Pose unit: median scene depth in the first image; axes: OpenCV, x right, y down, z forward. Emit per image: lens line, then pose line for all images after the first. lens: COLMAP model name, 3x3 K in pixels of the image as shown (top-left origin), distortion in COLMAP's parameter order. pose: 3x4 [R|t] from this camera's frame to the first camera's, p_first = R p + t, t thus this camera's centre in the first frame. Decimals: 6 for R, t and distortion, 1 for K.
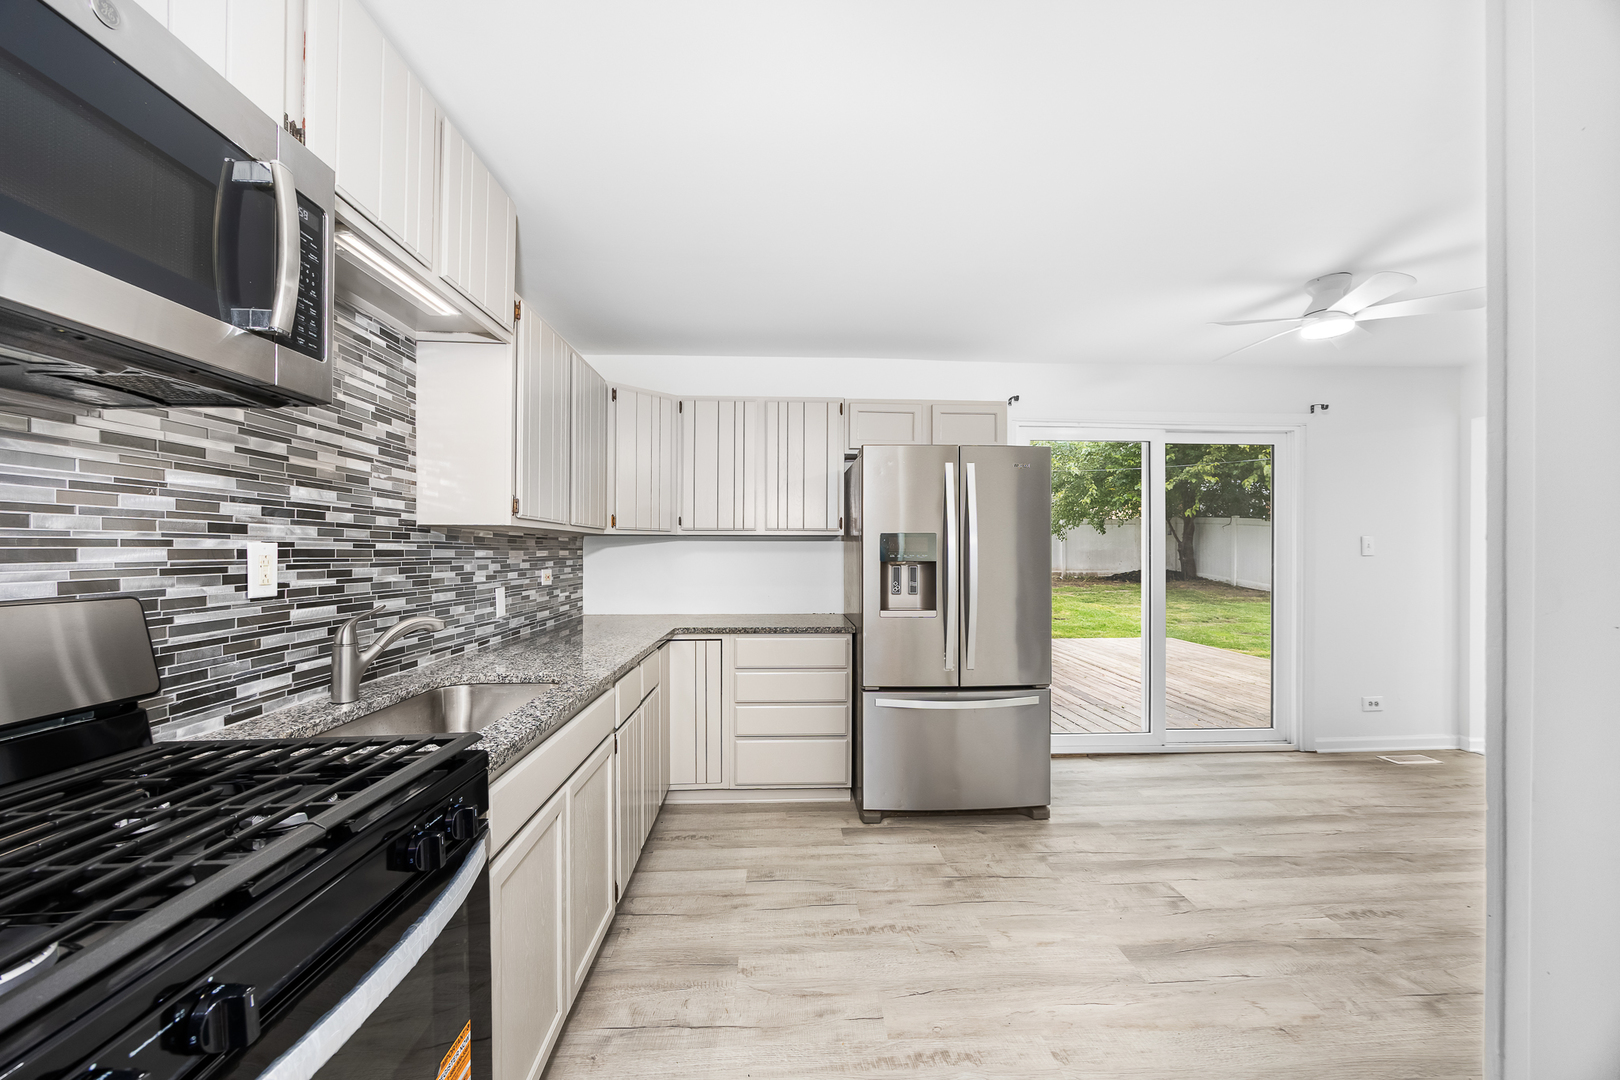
lens RADIAL K [[619.6, 0, 811.2], [0, 619.6, 546.5], [0, 0, 1]] dist [-0.000241, 0.000082]
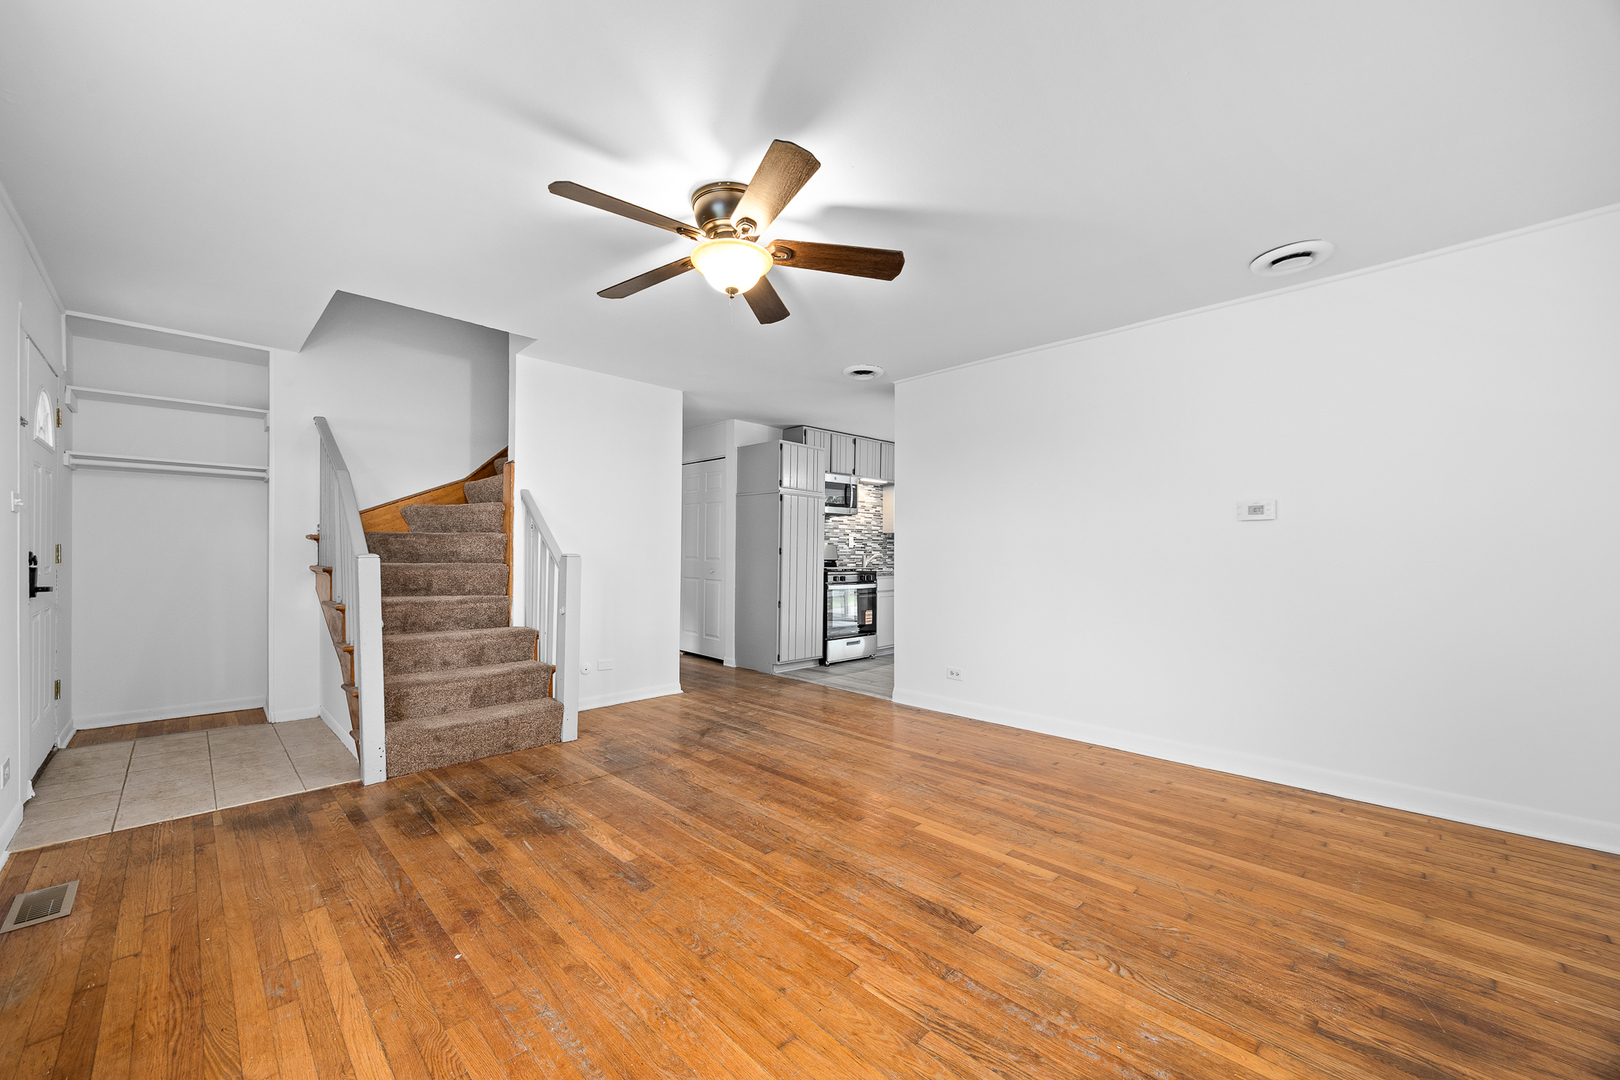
lens RADIAL K [[619.6, 0, 811.2], [0, 619.6, 546.5], [0, 0, 1]] dist [-0.000241, 0.000082]
pose [[0.676803, -0.003428, -0.736156, 2.411362], [-0.004509, 0.999951, -0.008802, 0.106824], [0.736150, 0.009277, 0.676755, -2.457676]]
